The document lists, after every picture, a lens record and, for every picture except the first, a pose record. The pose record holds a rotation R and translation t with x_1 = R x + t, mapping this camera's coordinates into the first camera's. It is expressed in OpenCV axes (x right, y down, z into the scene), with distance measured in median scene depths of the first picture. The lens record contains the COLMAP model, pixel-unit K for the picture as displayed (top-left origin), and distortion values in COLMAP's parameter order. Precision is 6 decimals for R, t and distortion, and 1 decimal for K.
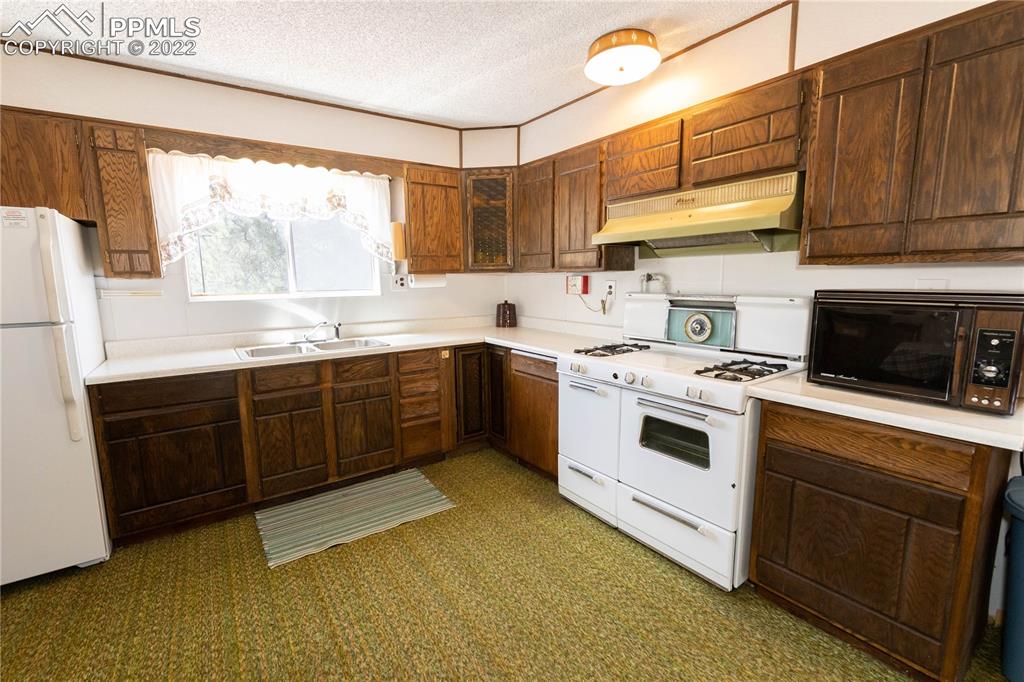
lens RADIAL K [[441.6, 0, 508.3], [0, 441.6, 341.7], [0, 0, 1]] dist [0.000214, -0.000114]
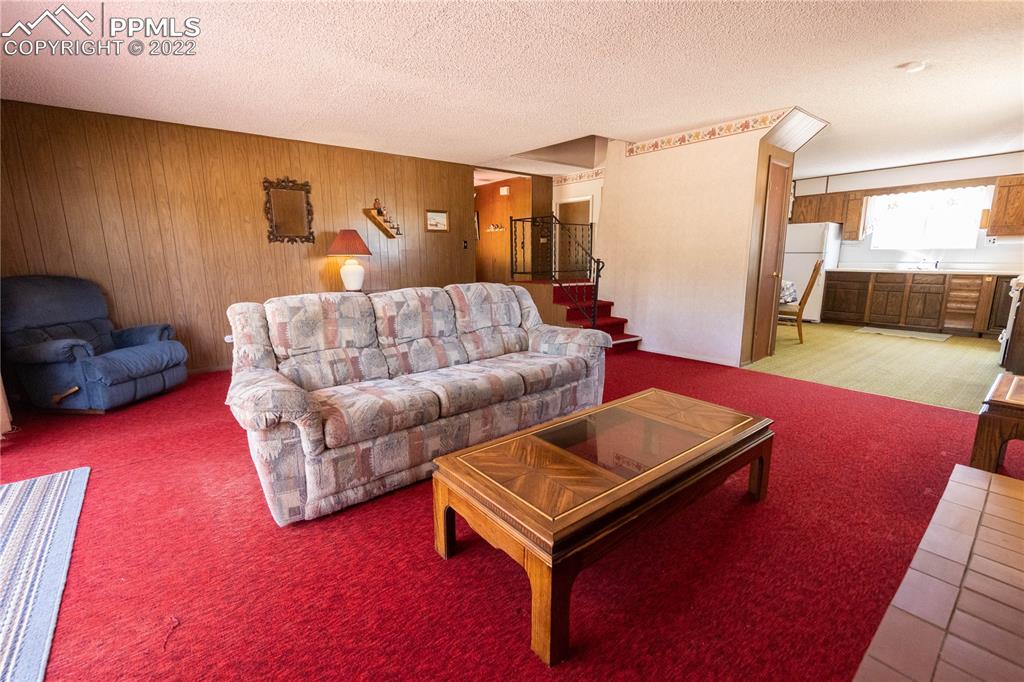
lens RADIAL K [[441.6, 0, 524.3], [0, 441.6, 338.4], [0, 0, 1]] dist [0.000214, -0.000114]
pose [[0.094247, 0.194203, -0.976423, 1.858063], [-0.139562, 0.973681, 0.180187, 0.253186], [0.985718, 0.119290, 0.118870, -1.361752]]
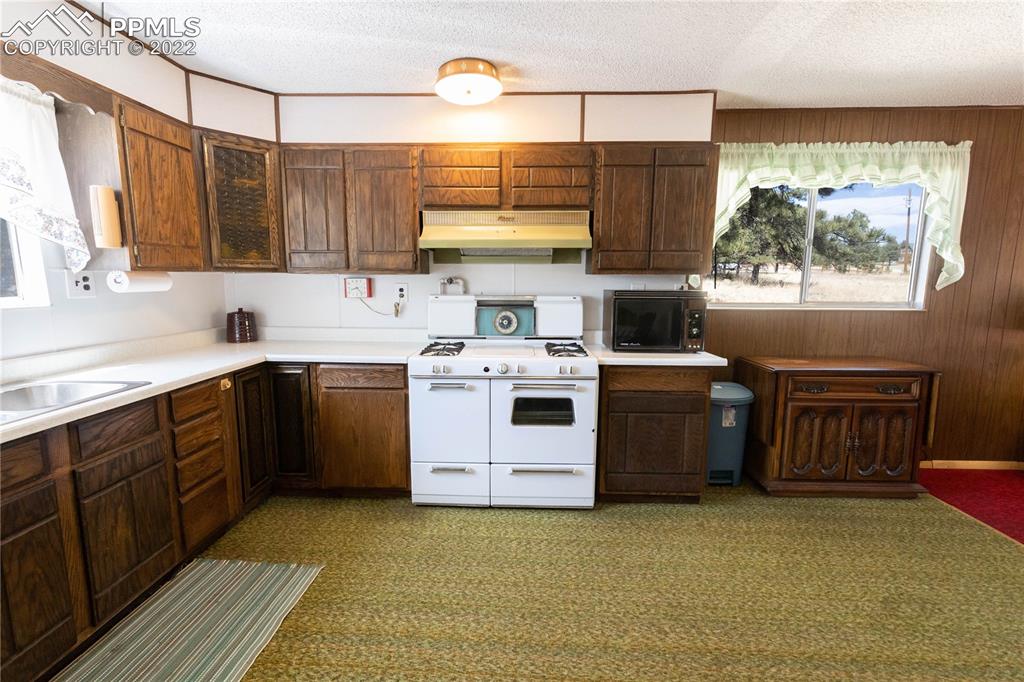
lens RADIAL K [[441.6, 0, 512.3], [0, 441.6, 340.0], [0, 0, 1]] dist [0.000214, -0.000114]
pose [[0.611463, -0.093427, 0.785738, -0.495311], [0.103109, 0.993946, 0.037944, -0.026449], [-0.784527, 0.057815, 0.617394, 0.221186]]
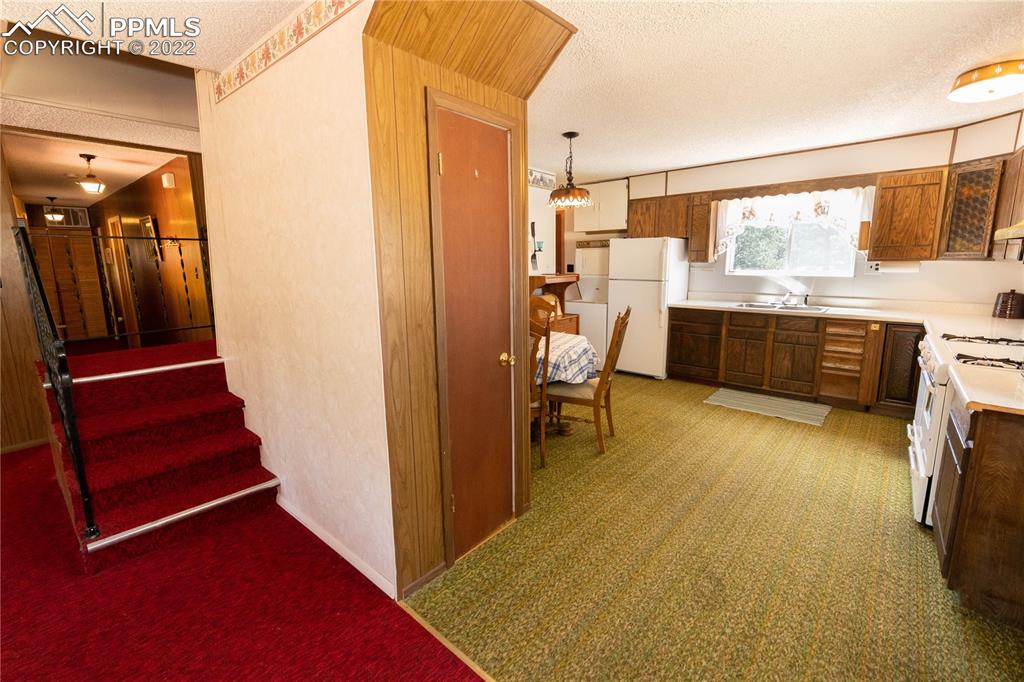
lens RADIAL K [[441.6, 0, 524.0], [0, 441.6, 335.0], [0, 0, 1]] dist [0.000214, -0.000114]
pose [[0.263749, 0.178174, -0.947993, 0.935237], [-0.130109, 0.980382, 0.148063, -0.005873], [0.955776, 0.084291, 0.281756, -0.355407]]
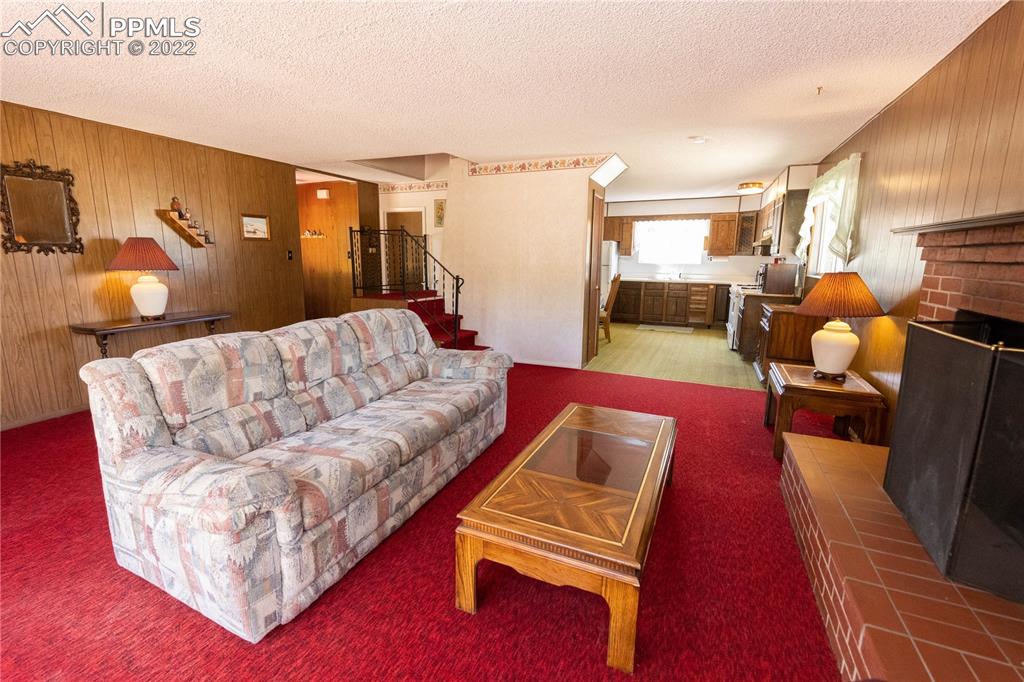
lens RADIAL K [[441.6, 0, 519.5], [0, 441.6, 339.8], [0, 0, 1]] dist [0.000214, -0.000114]
pose [[0.528413, 0.173088, -0.831156, 1.780847], [-0.141509, 0.983258, 0.114797, 0.236500], [0.837111, 0.056956, 0.544060, -1.633823]]
